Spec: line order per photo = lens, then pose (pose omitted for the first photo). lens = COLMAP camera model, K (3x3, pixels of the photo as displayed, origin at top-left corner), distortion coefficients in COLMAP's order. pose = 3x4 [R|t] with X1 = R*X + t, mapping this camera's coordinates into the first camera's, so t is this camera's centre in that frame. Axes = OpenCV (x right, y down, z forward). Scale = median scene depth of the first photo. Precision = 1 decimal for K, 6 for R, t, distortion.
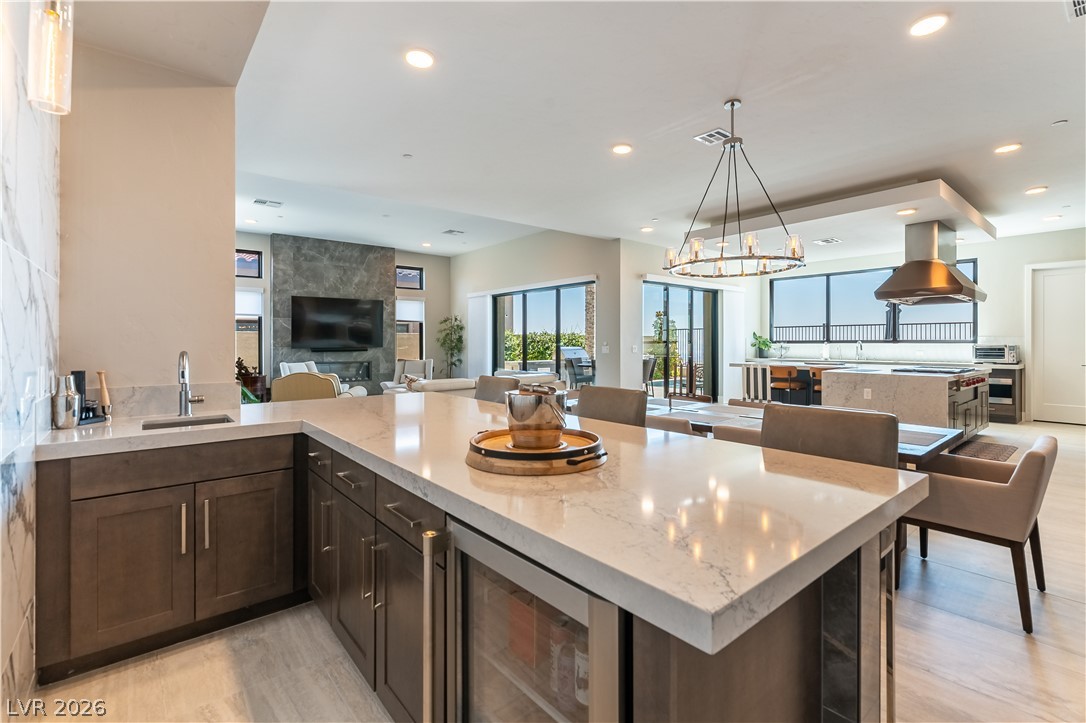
lens RADIAL K [[474.5, 0, 546.0], [0, 474.5, 344.9], [0, 0, 1]] dist [-0.003697, -0.001448]
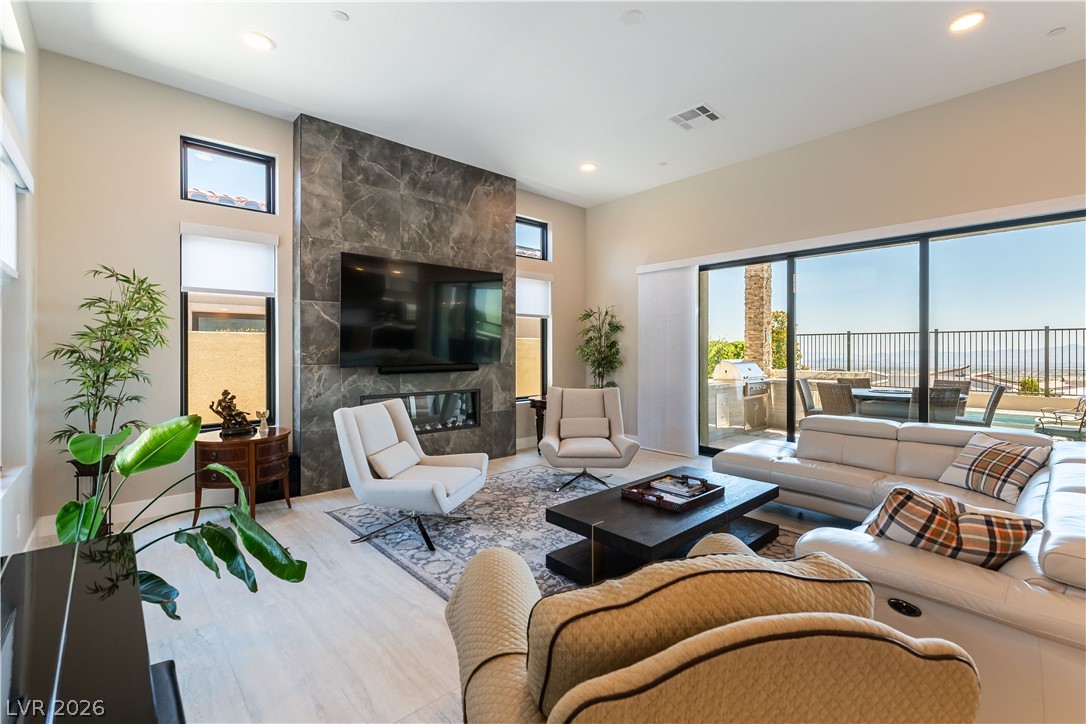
lens RADIAL K [[474.5, 0, 543.9], [0, 474.5, 353.3], [0, 0, 1]] dist [-0.003697, -0.001448]
pose [[0.999465, 0.001186, 0.032691, -0.338988], [-0.001221, 0.999999, 0.001038, -0.006693], [-0.032690, -0.001077, 0.999465, 0.510193]]
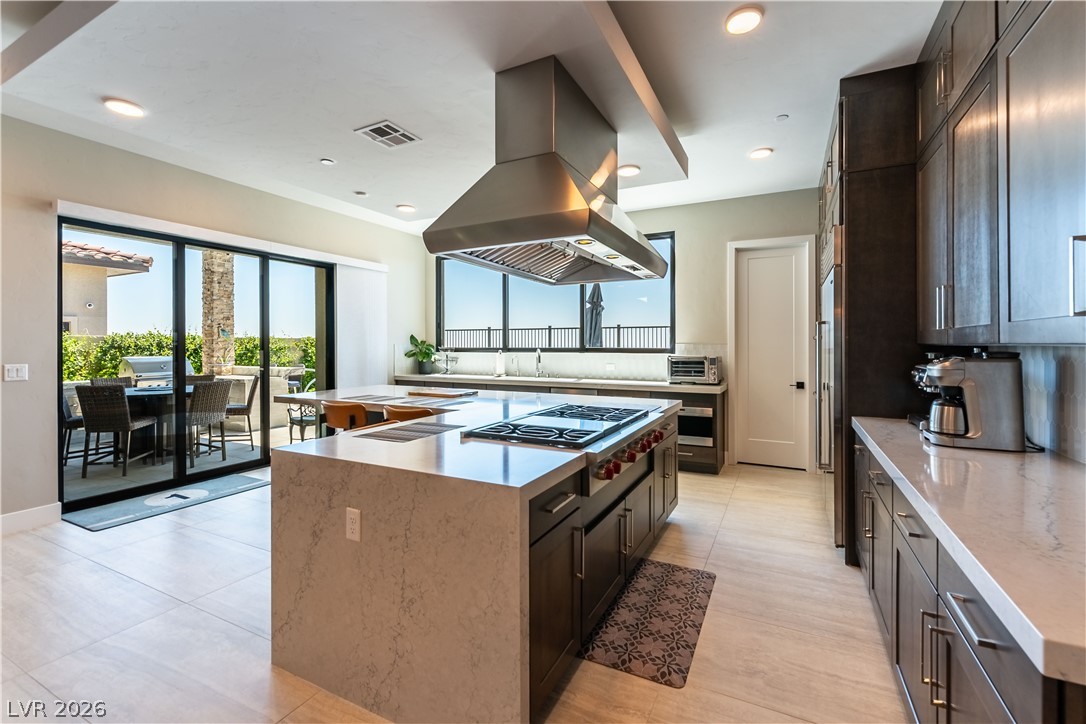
lens RADIAL K [[474.5, 0, 529.7], [0, 474.5, 345.5], [0, 0, 1]] dist [-0.003697, -0.001448]
pose [[0.924954, -0.002256, 0.380072, 0.369272], [0.003412, 0.999991, -0.002368, -0.011229], [-0.380063, 0.003487, 0.924954, 0.358125]]
